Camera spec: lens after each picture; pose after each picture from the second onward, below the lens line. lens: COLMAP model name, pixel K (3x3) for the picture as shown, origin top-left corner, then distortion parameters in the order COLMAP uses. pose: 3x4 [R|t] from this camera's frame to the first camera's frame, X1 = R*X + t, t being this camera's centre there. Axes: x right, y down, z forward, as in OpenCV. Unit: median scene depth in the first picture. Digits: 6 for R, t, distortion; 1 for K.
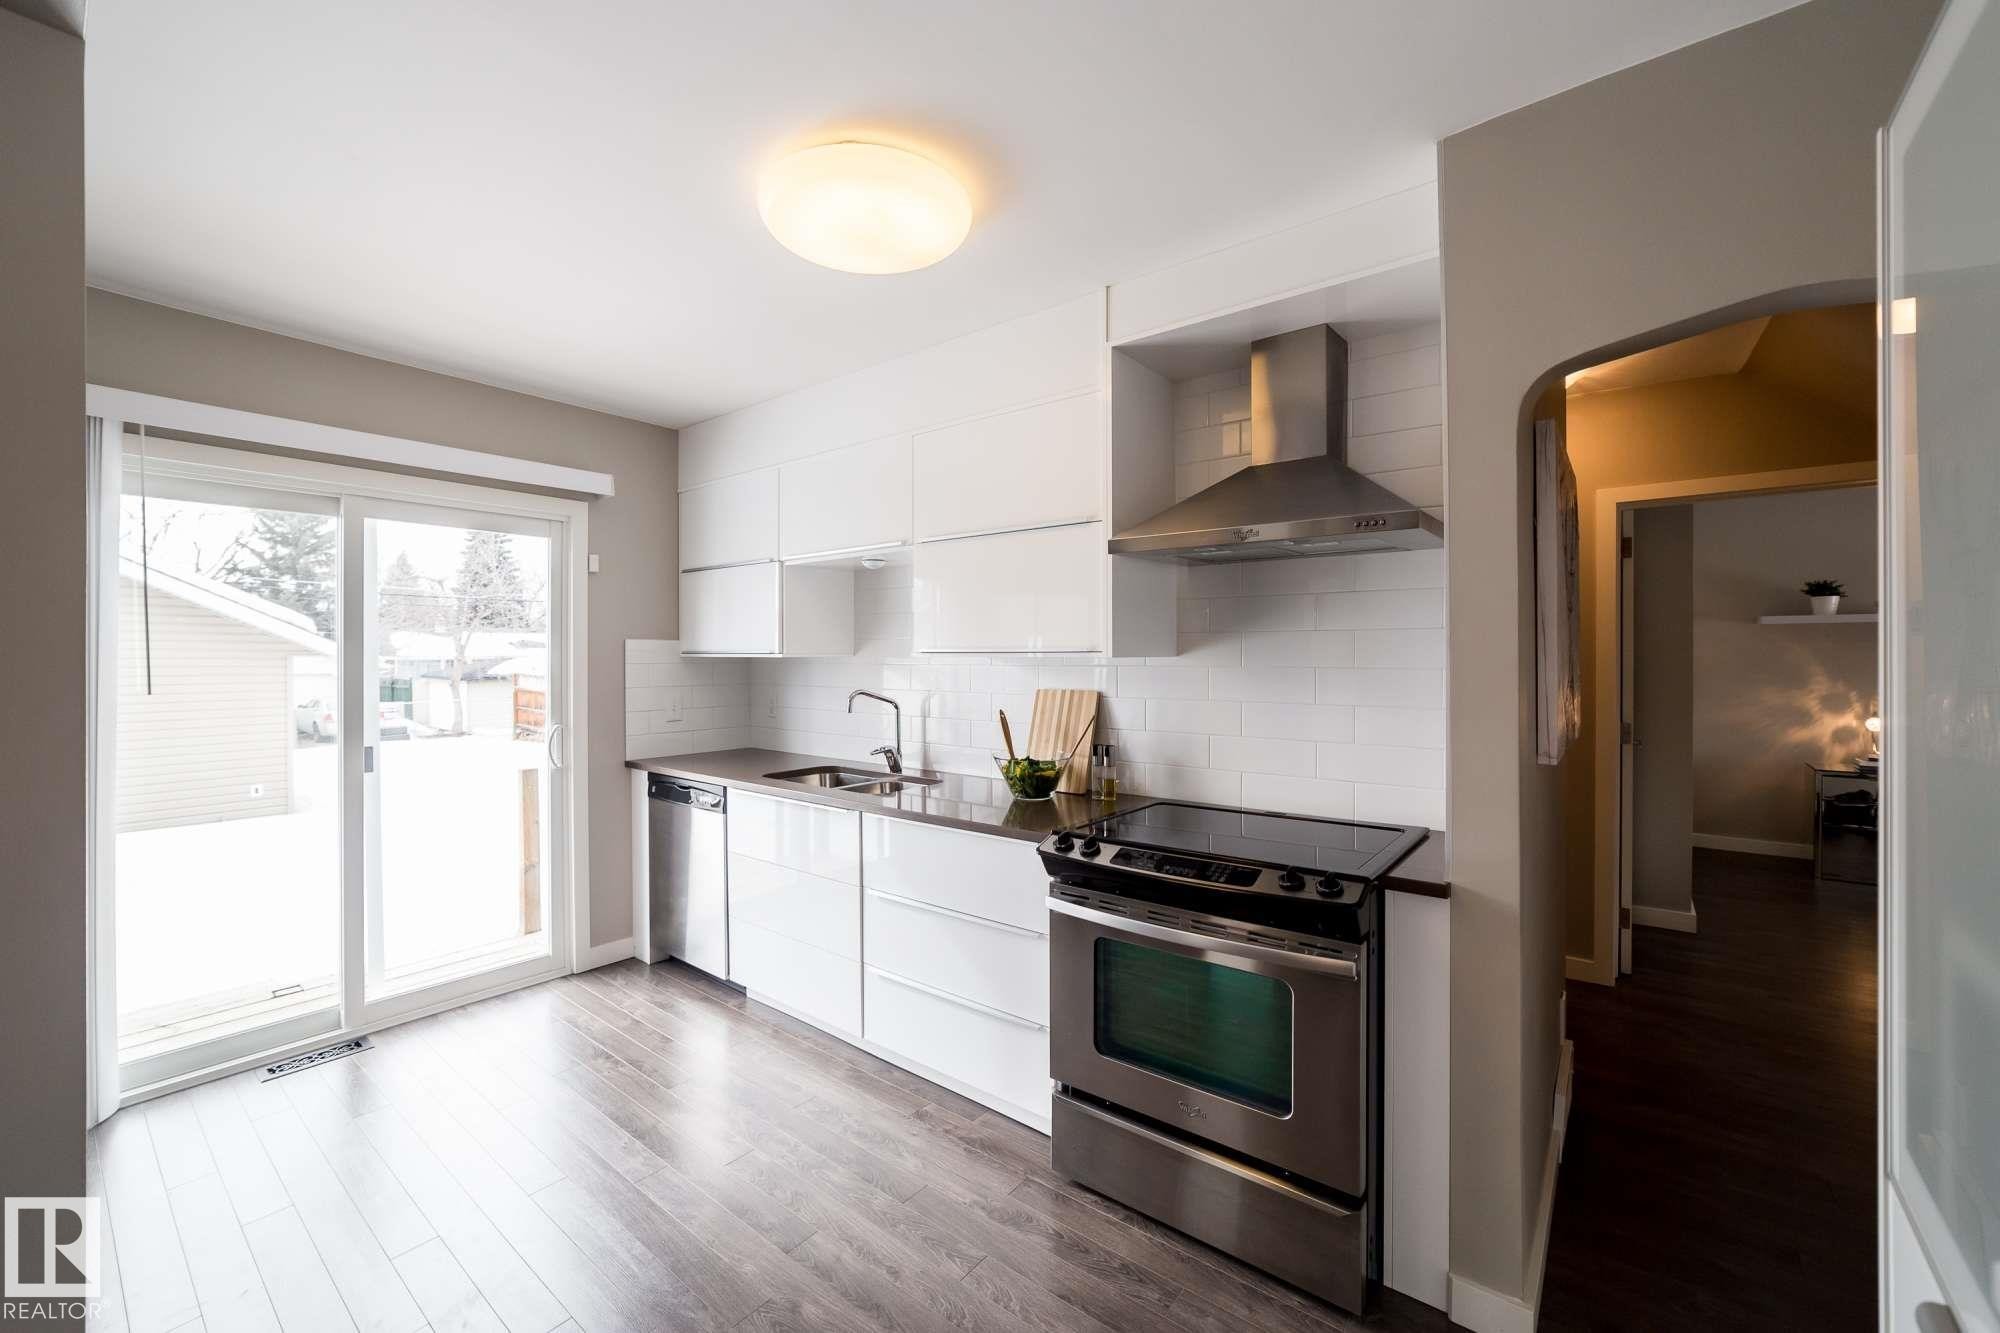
lens RADIAL K [[771.9, 0, 1049.4], [0, 771.9, 645.7], [0, 0, 1]] dist [-0.023682, 0.009532]
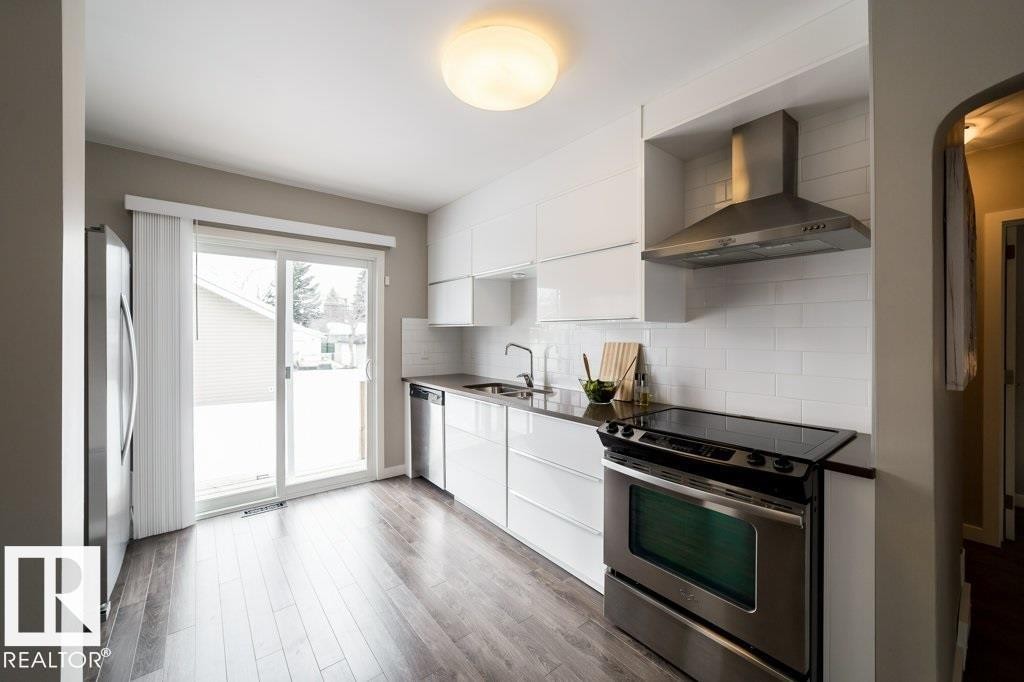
lens RADIAL K [[395.2, 0, 537.3], [0, 395.2, 330.4], [0, 0, 1]] dist [-0.023682, 0.009532]
pose [[0.975904, 0.001286, -0.218199, 0.040030], [-0.000007, 0.999983, 0.005865, 0.029617], [0.218202, -0.005722, 0.975887, 0.095210]]
